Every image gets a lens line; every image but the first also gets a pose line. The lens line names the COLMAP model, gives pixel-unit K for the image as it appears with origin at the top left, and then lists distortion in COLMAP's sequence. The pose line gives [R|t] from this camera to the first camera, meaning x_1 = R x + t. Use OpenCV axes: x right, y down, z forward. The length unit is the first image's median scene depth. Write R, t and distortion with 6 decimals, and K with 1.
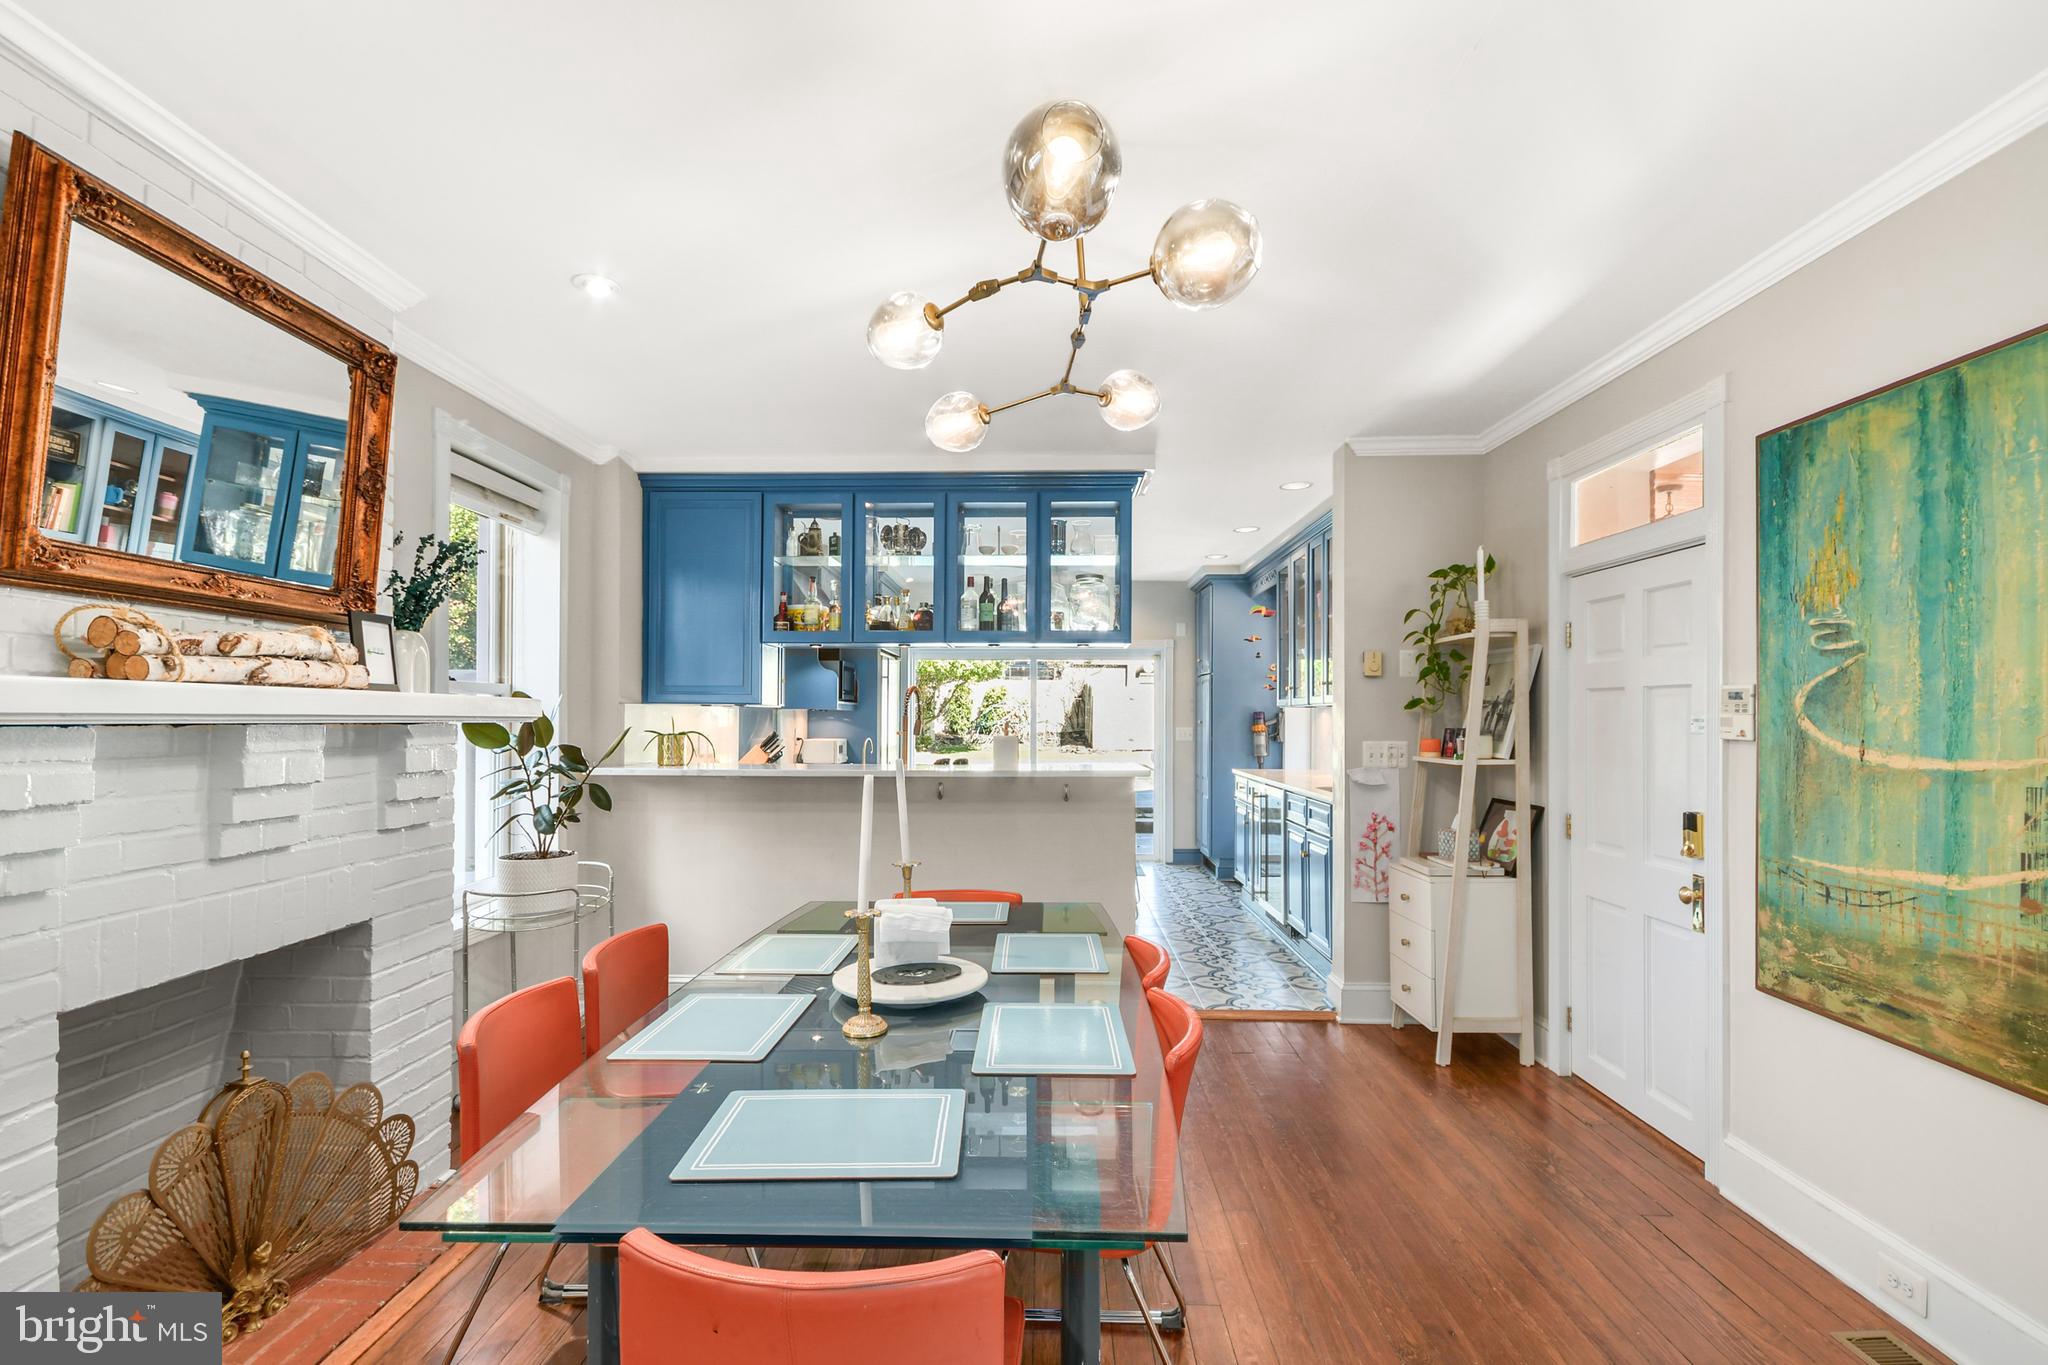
lens RADIAL K [[931.9, 0, 1029.2], [0, 931.9, 703.0], [0, 0, 1]] dist [0.000674, -0.000715]
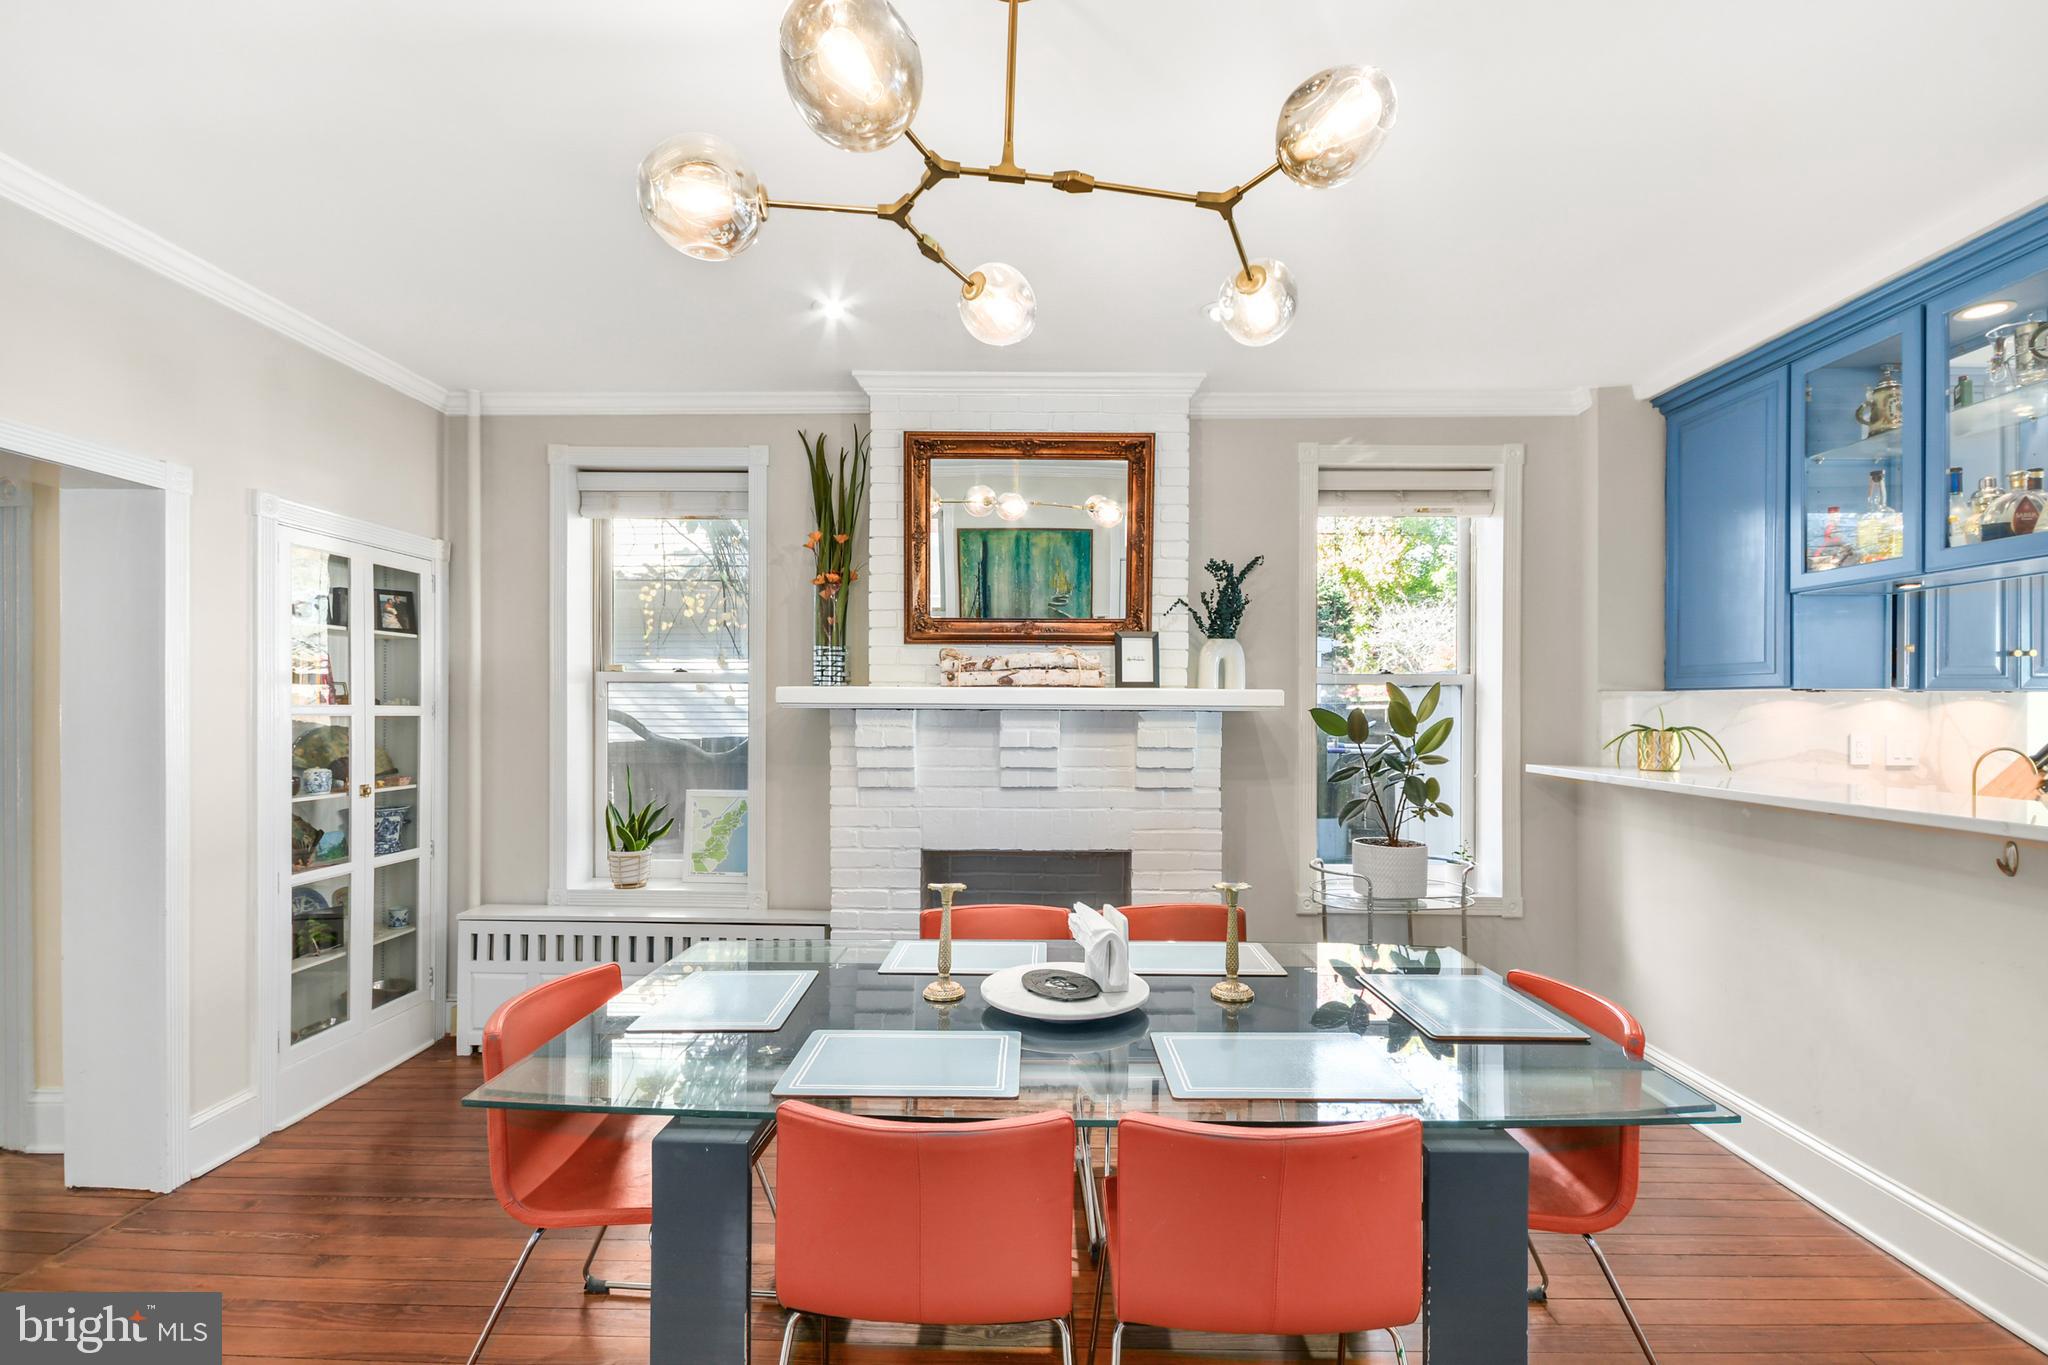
lens RADIAL K [[931.9, 0, 1025.1], [0, 931.9, 690.3], [0, 0, 1]] dist [0.000674, -0.000715]
pose [[-0.012976, -0.012265, -0.999841, 0.844826], [0.012229, 0.999848, -0.012424, 0.008871], [0.999841, -0.012388, -0.012824, 1.043183]]
